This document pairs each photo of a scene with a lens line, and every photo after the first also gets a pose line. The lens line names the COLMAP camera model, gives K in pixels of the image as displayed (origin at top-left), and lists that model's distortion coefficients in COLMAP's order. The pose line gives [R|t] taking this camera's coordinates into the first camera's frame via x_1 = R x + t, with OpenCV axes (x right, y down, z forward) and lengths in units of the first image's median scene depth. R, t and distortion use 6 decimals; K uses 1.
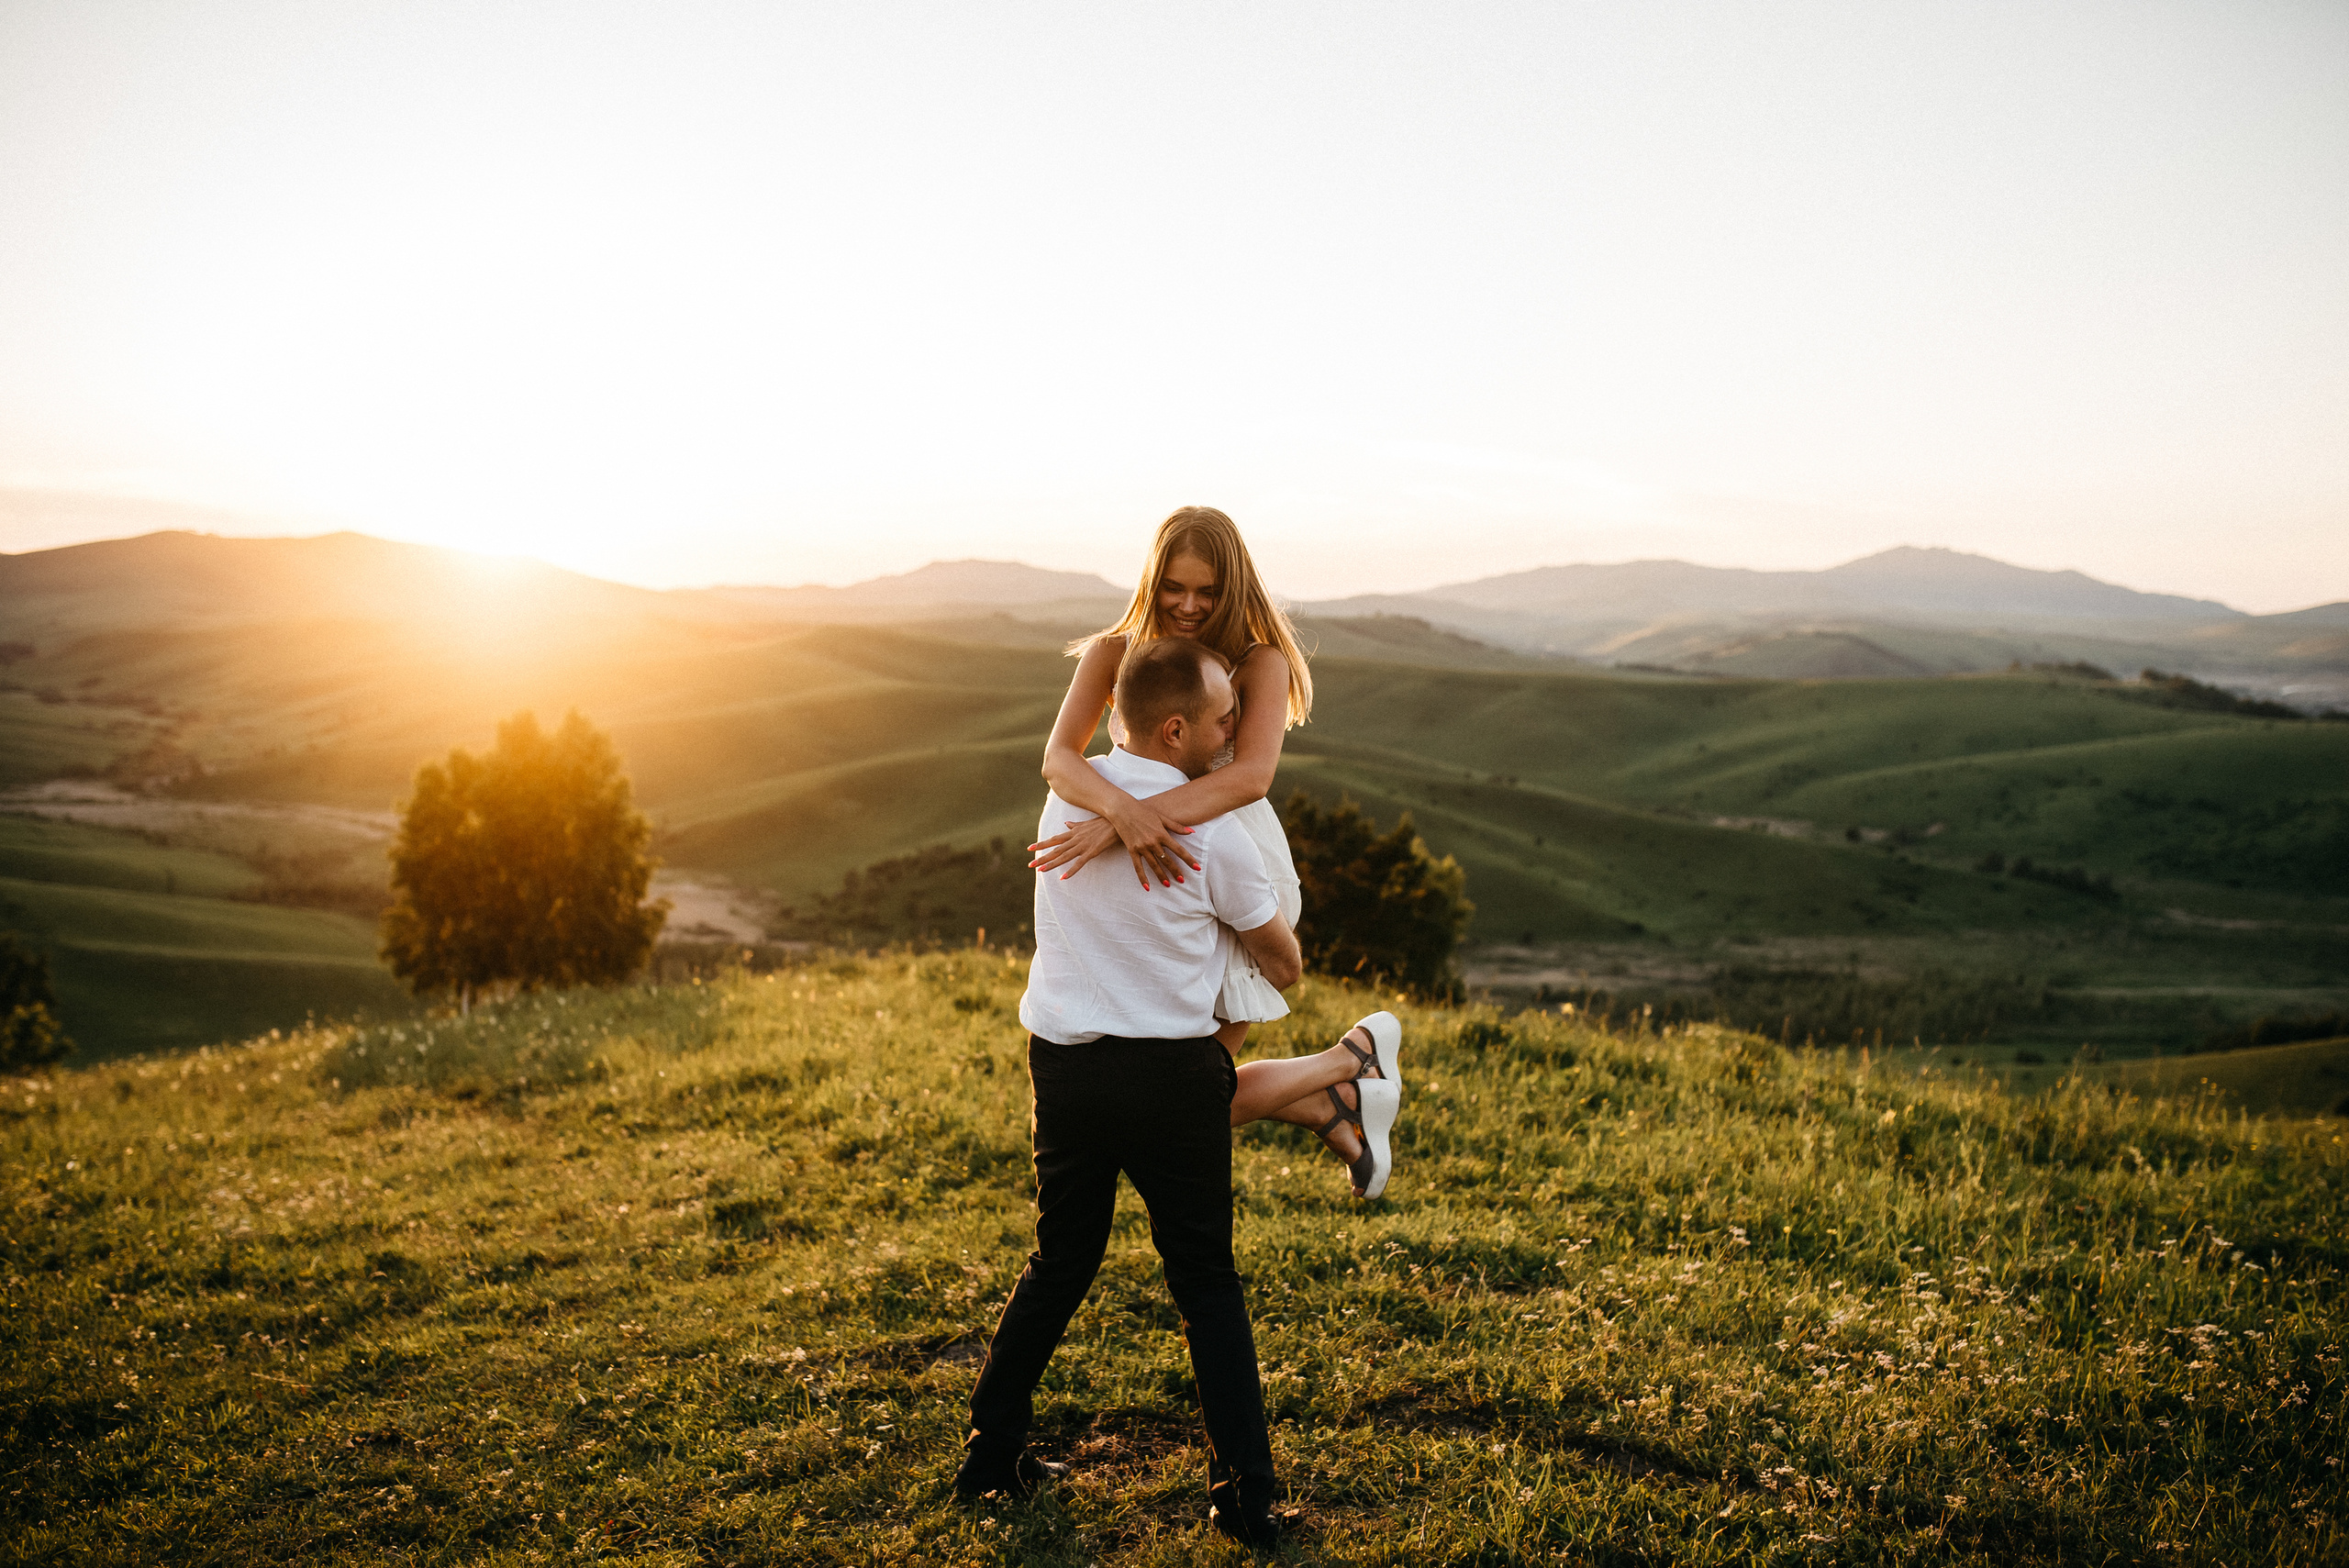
lens RADIAL K [[2245.1, 0, 1174.5], [0, 2245.1, 784.0], [0, 0, 1]] dist [-0.065801, 0.121318]
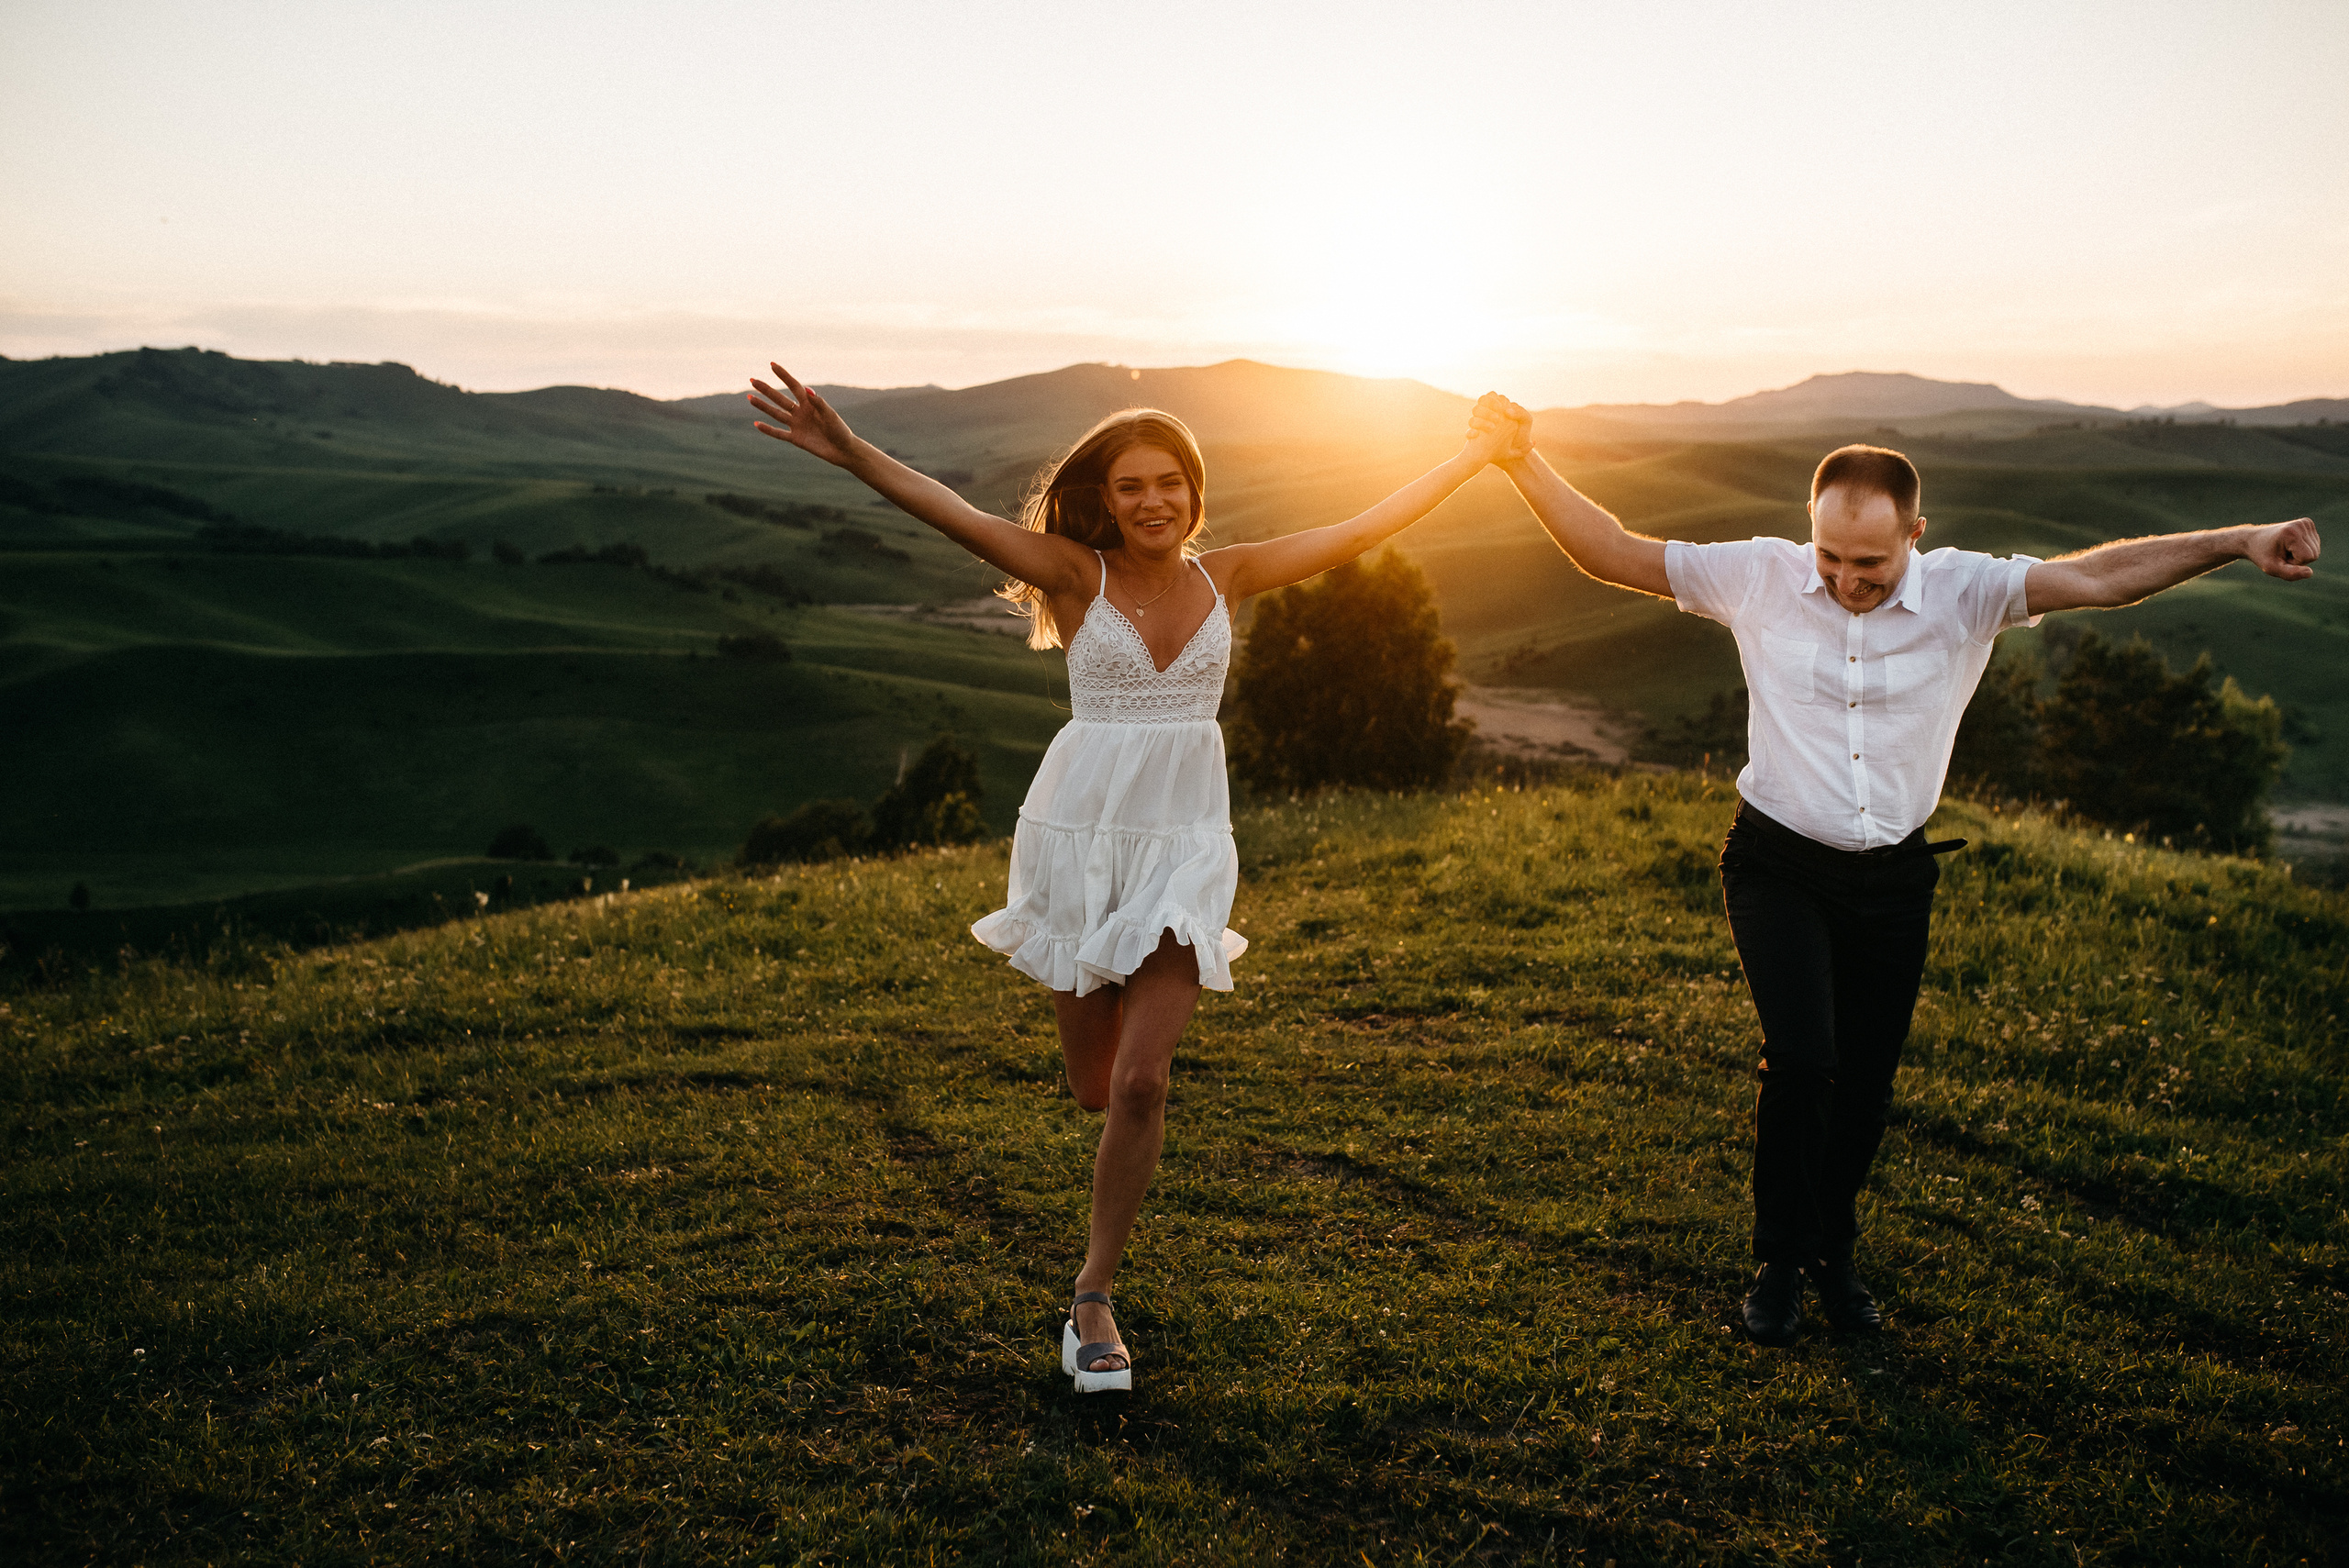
lens RADIAL K [[2245.1, 0, 1174.5], [0, 2245.1, 784.0], [0, 0, 1]] dist [-0.065801, 0.121318]
pose [[0.927058, 0.038036, -0.372984, 0.045429], [-0.008041, 0.996629, 0.081648, -0.004953], [0.374832, -0.072694, 0.924238, -0.071311]]
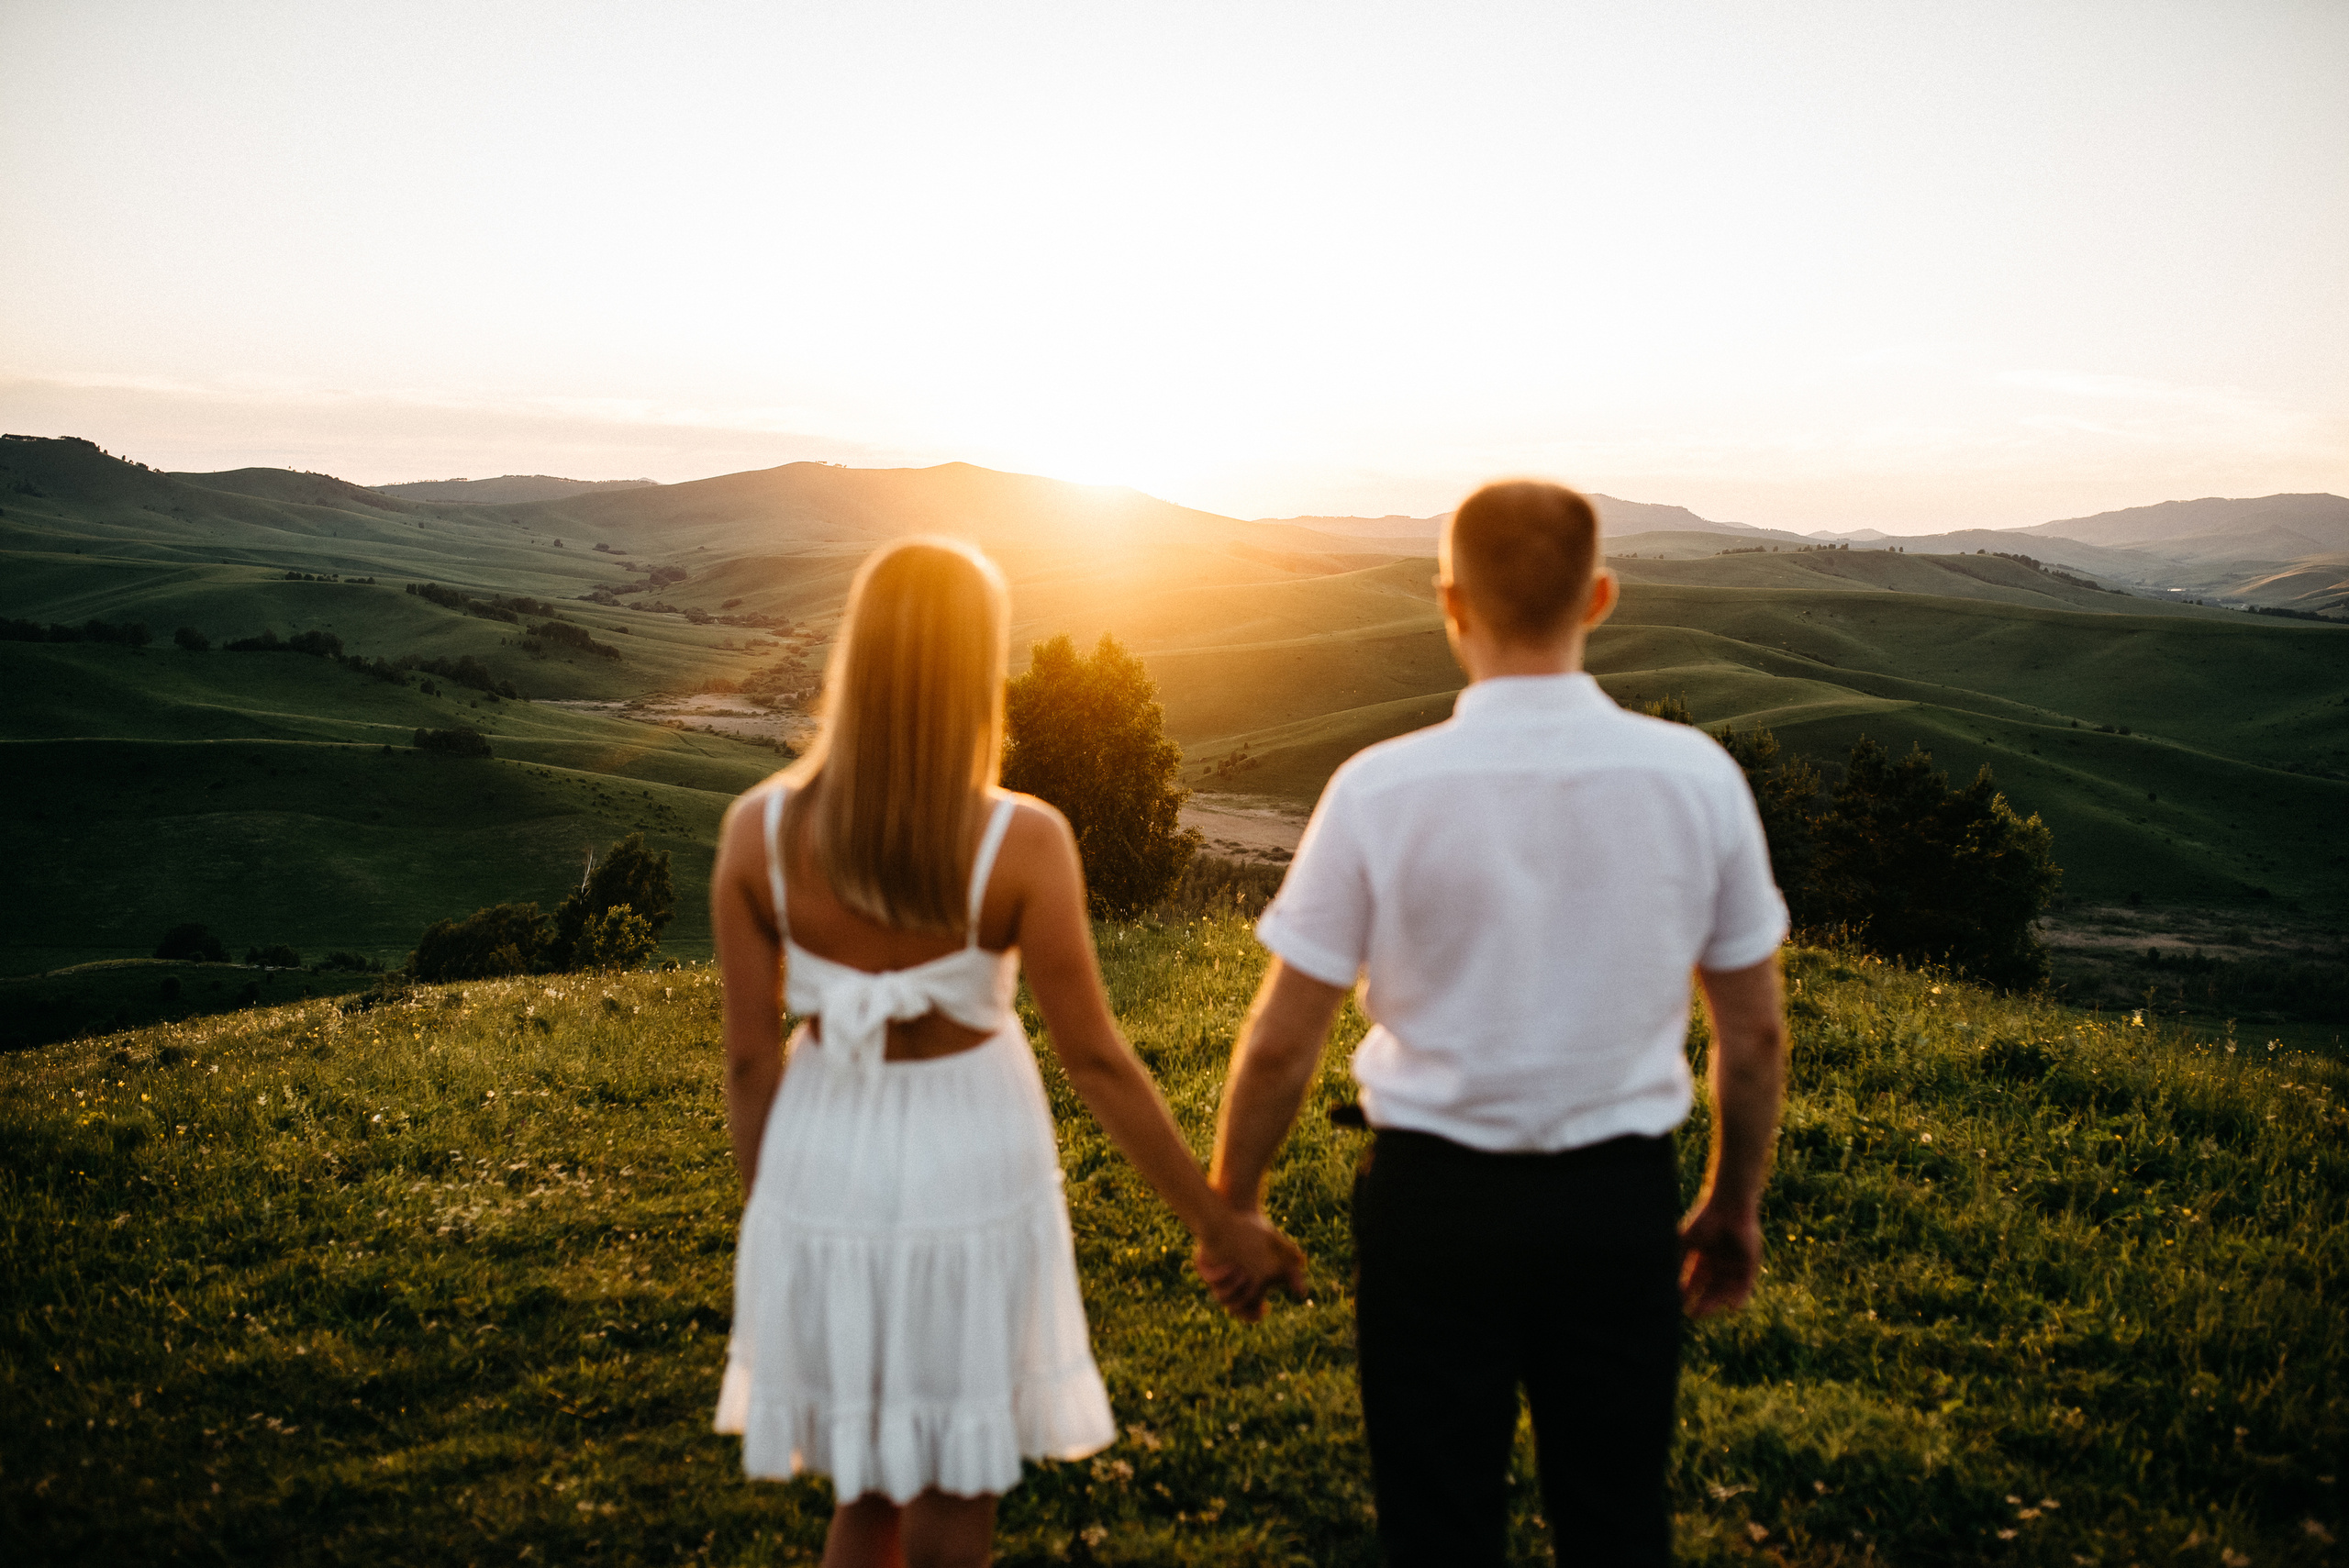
lens RADIAL K [[2231.7, 0, 1174.5], [0, 2231.7, 784.0], [0, 0, 1]] dist [-0.072379, 0.103832]
pose [[0.966828, 0.033364, -0.253241, 0.011209], [-0.025653, 0.999103, 0.033692, -0.001485], [0.254138, -0.026078, 0.966816, 0.039929]]
